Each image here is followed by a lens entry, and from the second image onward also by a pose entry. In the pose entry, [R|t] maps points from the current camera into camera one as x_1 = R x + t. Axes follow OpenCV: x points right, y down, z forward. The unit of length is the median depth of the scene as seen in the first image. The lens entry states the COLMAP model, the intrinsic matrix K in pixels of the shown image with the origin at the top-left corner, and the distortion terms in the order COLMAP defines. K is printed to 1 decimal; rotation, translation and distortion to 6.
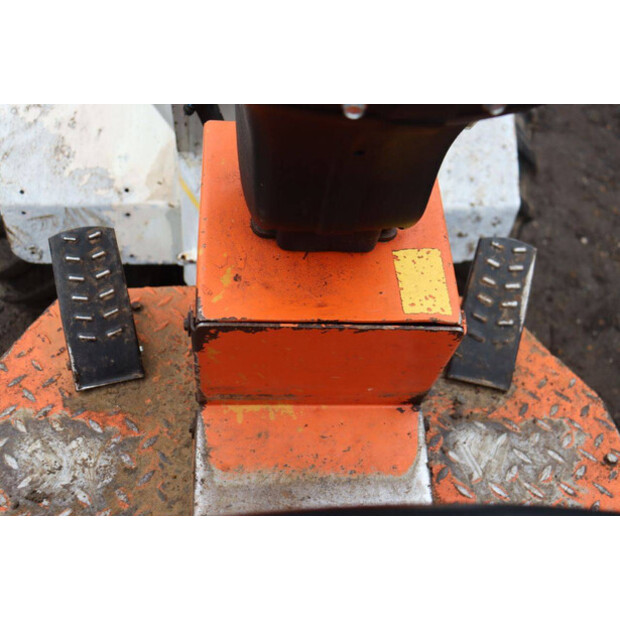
lens RADIAL K [[746.4, 0, 310.0], [0, 746.4, 310.0], [0, 0, 1]] dist [-0.008495, 0.078611]
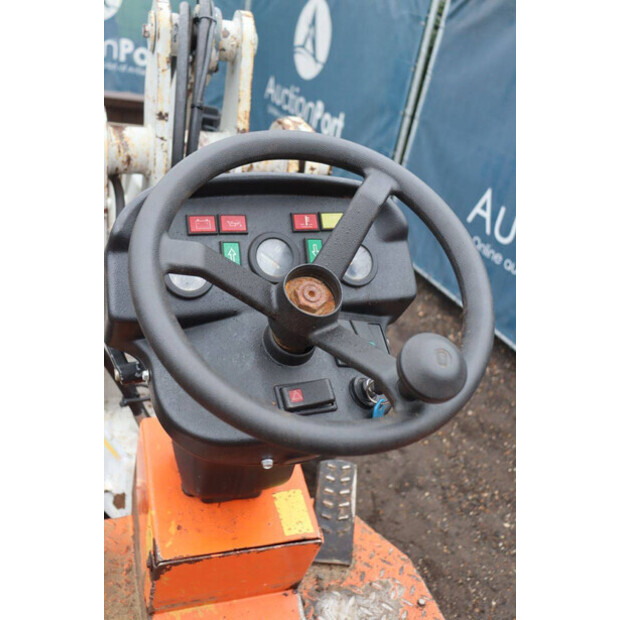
lens RADIAL K [[634.1, 0, 310.0], [0, 634.1, 310.0], [0, 0, 1]] dist [-0.124544, 0.225463]
pose [[0.968775, -0.062397, 0.239962, -0.080798], [0.121729, 0.962842, -0.241077, -0.091514], [-0.216003, 0.262760, 0.940372, -0.286756]]
